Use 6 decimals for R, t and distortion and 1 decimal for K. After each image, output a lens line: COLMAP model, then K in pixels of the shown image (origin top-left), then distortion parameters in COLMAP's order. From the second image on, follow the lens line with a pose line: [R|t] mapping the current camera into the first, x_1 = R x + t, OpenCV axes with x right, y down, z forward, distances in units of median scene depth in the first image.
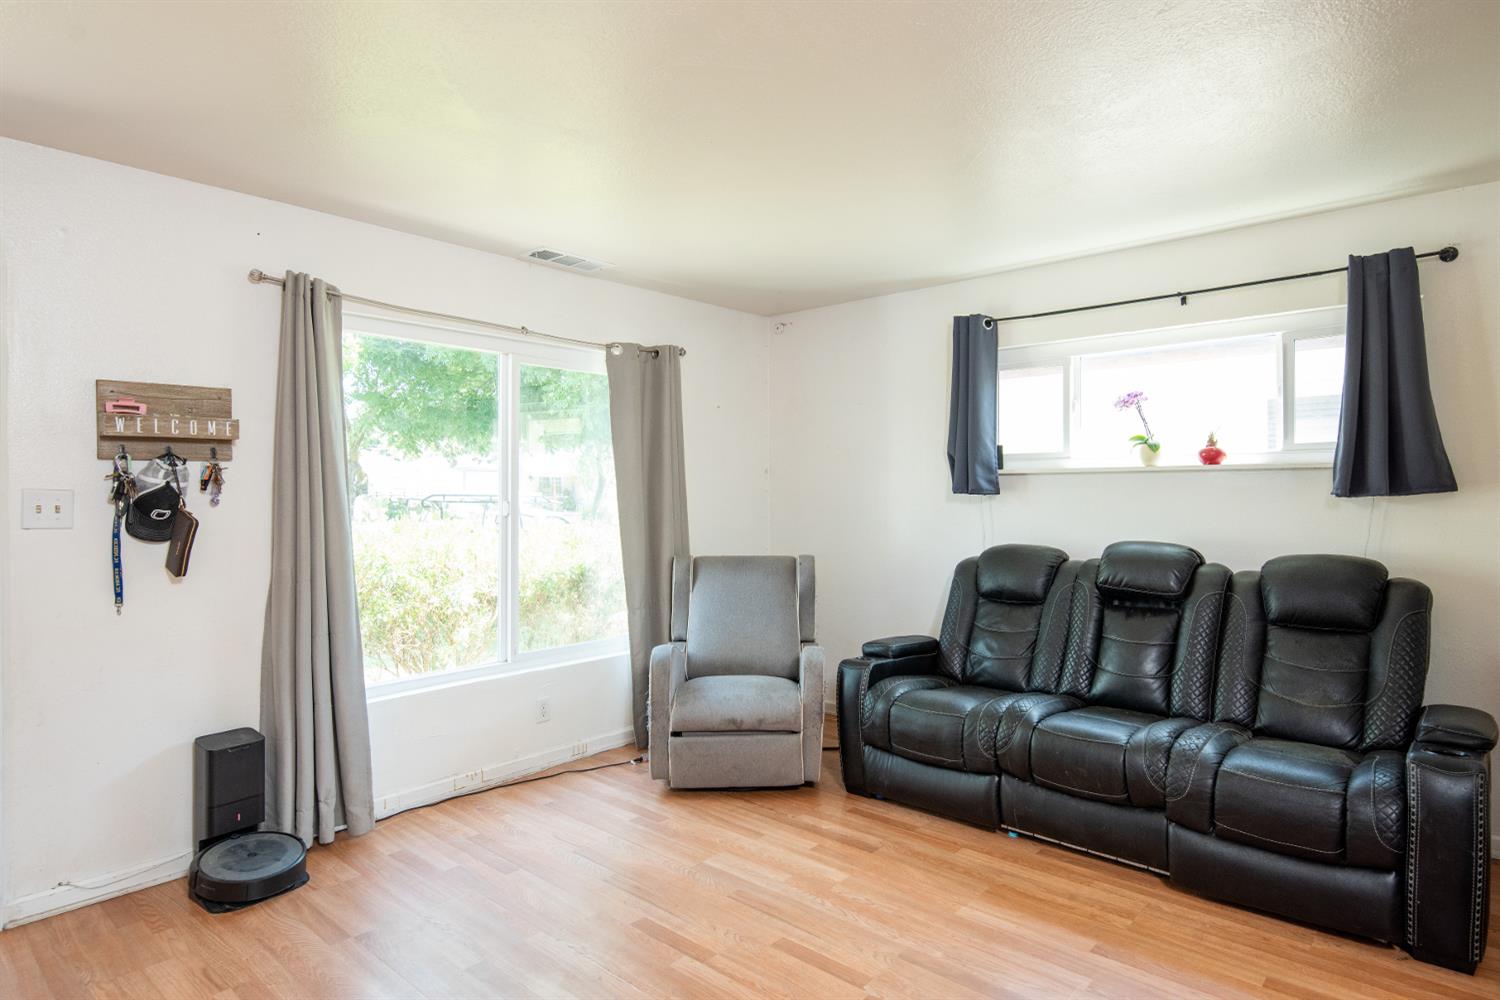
lens RADIAL K [[841.3, 0, 750.0], [0, 841.3, 500.0], [0, 0, 1]] dist [-0.002290, -0.001309]
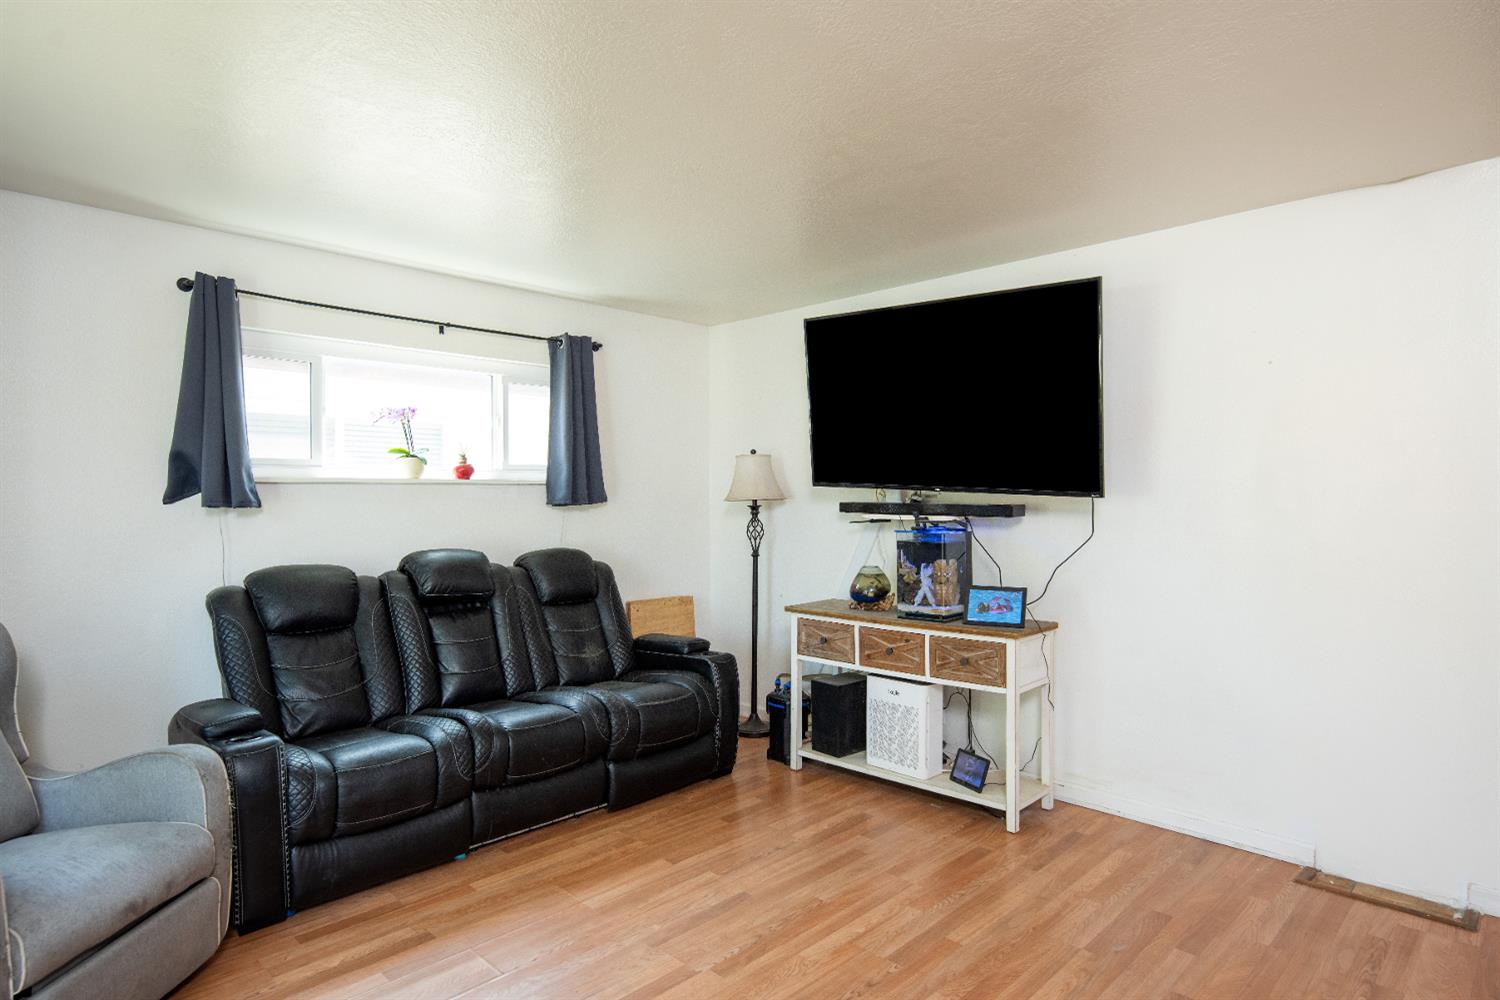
lens RADIAL K [[841.3, 0, 750.0], [0, 841.3, 500.0], [0, 0, 1]] dist [-0.002290, -0.001309]
pose [[0.037574, 0.000390, 0.999294, -0.621971], [0.019799, 0.999803, -0.001134, -0.004719], [-0.999098, 0.019828, 0.037559, 0.602131]]
